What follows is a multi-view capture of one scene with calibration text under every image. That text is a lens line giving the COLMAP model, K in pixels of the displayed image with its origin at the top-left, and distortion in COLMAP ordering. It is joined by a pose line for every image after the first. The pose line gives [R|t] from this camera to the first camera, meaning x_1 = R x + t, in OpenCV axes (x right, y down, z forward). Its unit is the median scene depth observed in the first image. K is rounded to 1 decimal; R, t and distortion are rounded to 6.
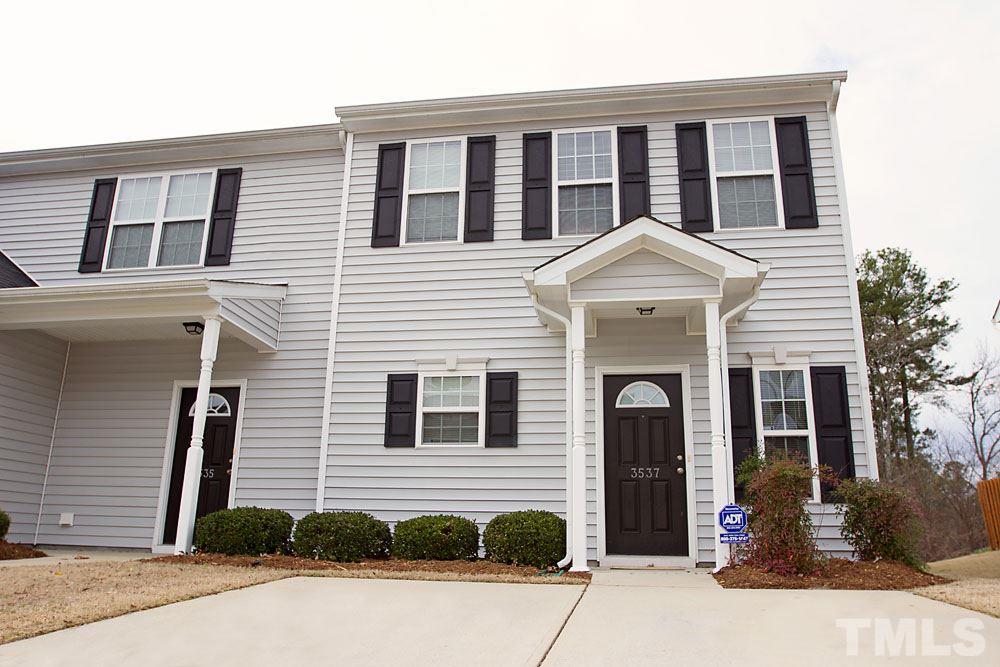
lens RADIAL K [[744.6, 0, 496.2], [0, 744.6, 335.8], [0, 0, 1]] dist [-0.059165, 0.029397]
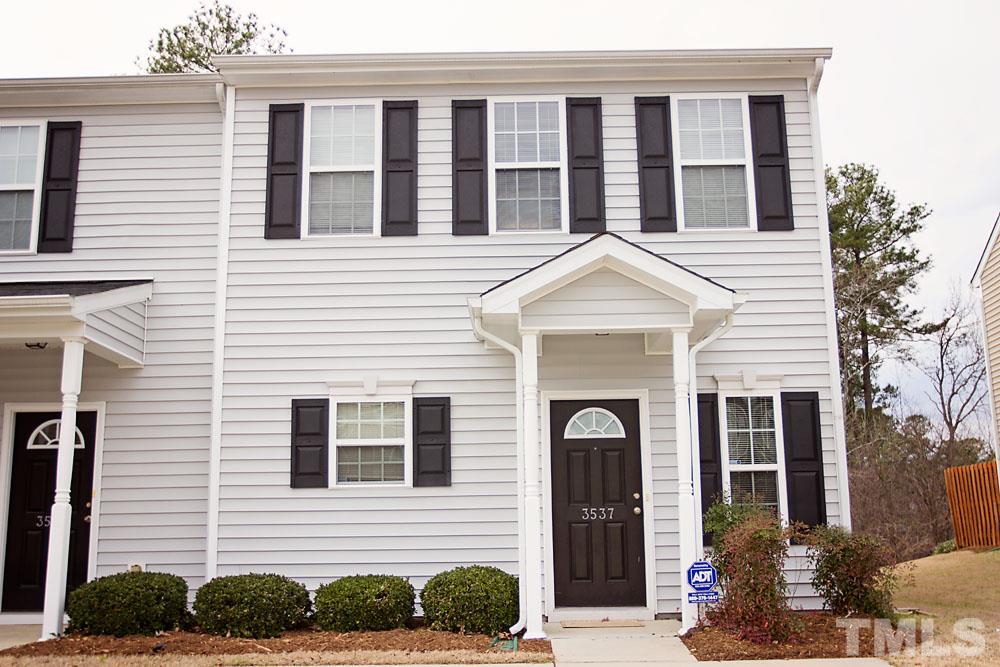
lens RADIAL K [[981.4, 0, 499.4], [0, 981.4, 338.0], [0, 0, 1]] dist [-0.028334, 0.000000]
pose [[0.988392, -0.004882, 0.151847, -0.085120], [-0.008078, 0.996381, 0.084620, -0.113324], [-0.151710, -0.084865, 0.984775, -0.103722]]
